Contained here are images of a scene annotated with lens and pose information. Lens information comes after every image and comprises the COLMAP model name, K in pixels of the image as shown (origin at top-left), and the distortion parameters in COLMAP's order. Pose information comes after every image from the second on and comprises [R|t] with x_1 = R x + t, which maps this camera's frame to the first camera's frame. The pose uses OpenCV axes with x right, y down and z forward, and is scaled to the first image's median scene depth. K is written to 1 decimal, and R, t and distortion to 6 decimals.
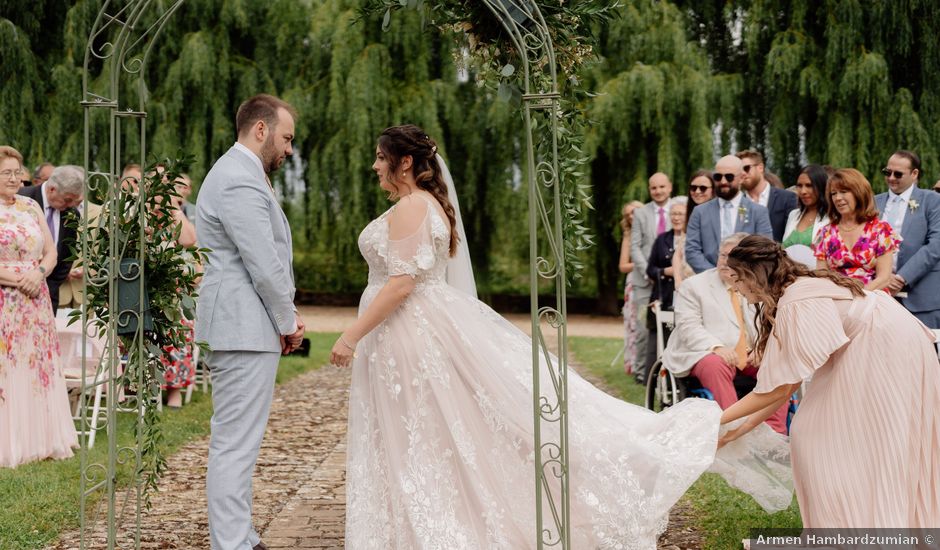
lens RADIAL K [[719.6, 0, 470.0], [0, 719.6, 275.0], [0, 0, 1]] dist [-0.000169, -0.000681]
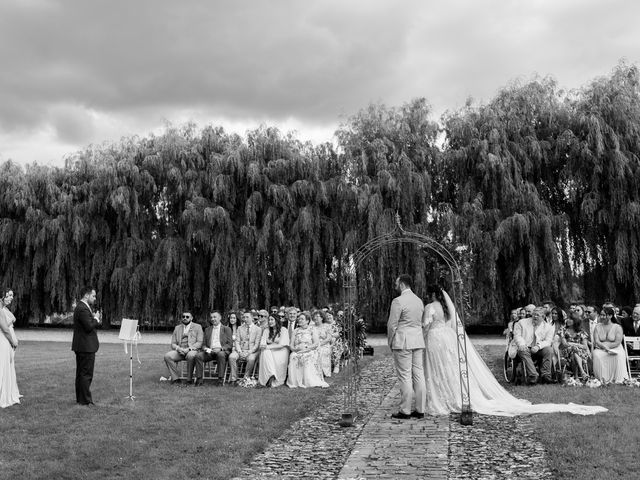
lens RADIAL K [[716.9, 0, 320.0], [0, 716.9, 240.0], [0, 0, 1]] dist [-0.000912, 0.006709]
pose [[0.986423, -0.046840, -0.157404, -0.003162], [0.034059, 0.995972, -0.082941, -0.060538], [0.160655, 0.076454, 0.984045, -1.102891]]
